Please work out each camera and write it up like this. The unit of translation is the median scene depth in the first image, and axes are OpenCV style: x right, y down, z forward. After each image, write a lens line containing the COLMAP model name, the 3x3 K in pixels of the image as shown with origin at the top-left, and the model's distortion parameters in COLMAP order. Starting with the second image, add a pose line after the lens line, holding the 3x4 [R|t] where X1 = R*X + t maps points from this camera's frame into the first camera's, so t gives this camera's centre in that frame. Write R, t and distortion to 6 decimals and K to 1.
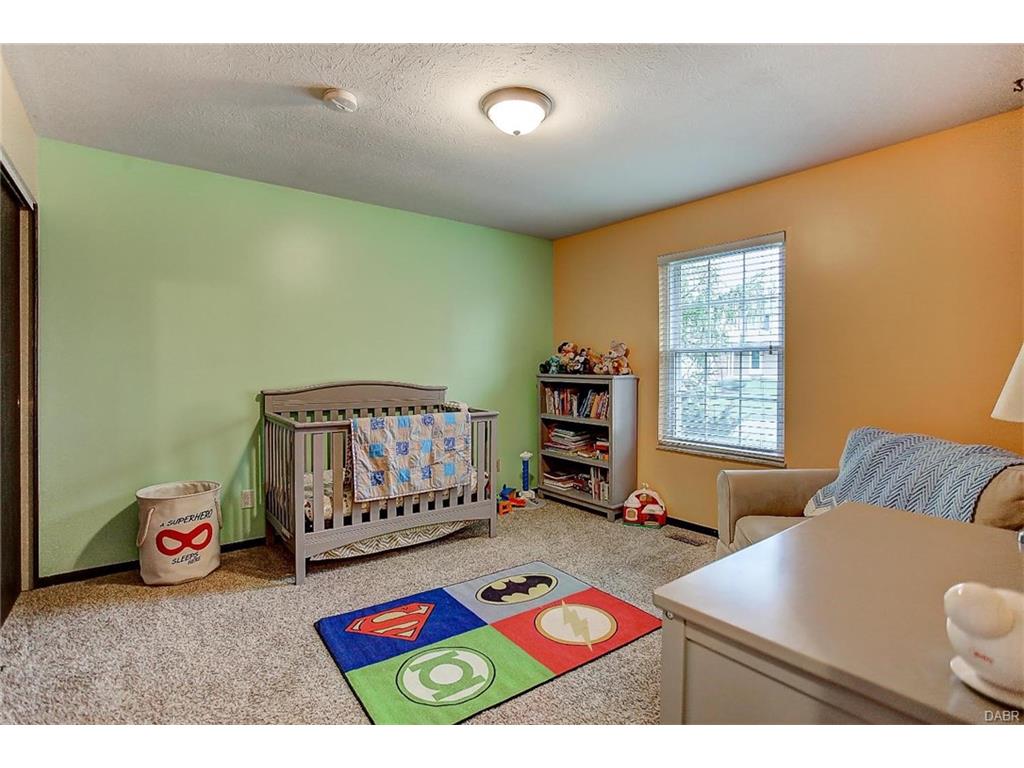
lens RADIAL K [[504.6, 0, 514.2], [0, 504.6, 377.2], [0, 0, 1]] dist [-0.061146, 0.028762]
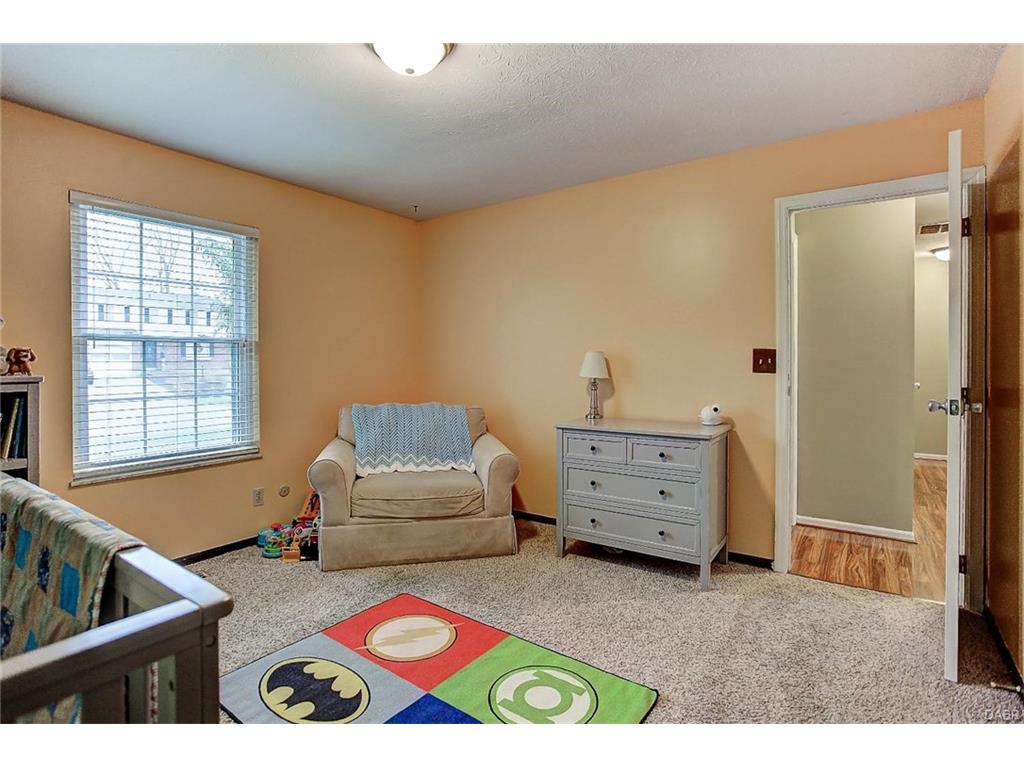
lens RADIAL K [[504.6, 0, 514.2], [0, 504.6, 377.2], [0, 0, 1]] dist [-0.061146, 0.028762]
pose [[-0.280259, -0.040436, 0.959072, -0.706326], [0.018610, 0.998696, 0.047544, -0.028845], [-0.959744, 0.031173, -0.279141, 0.928978]]
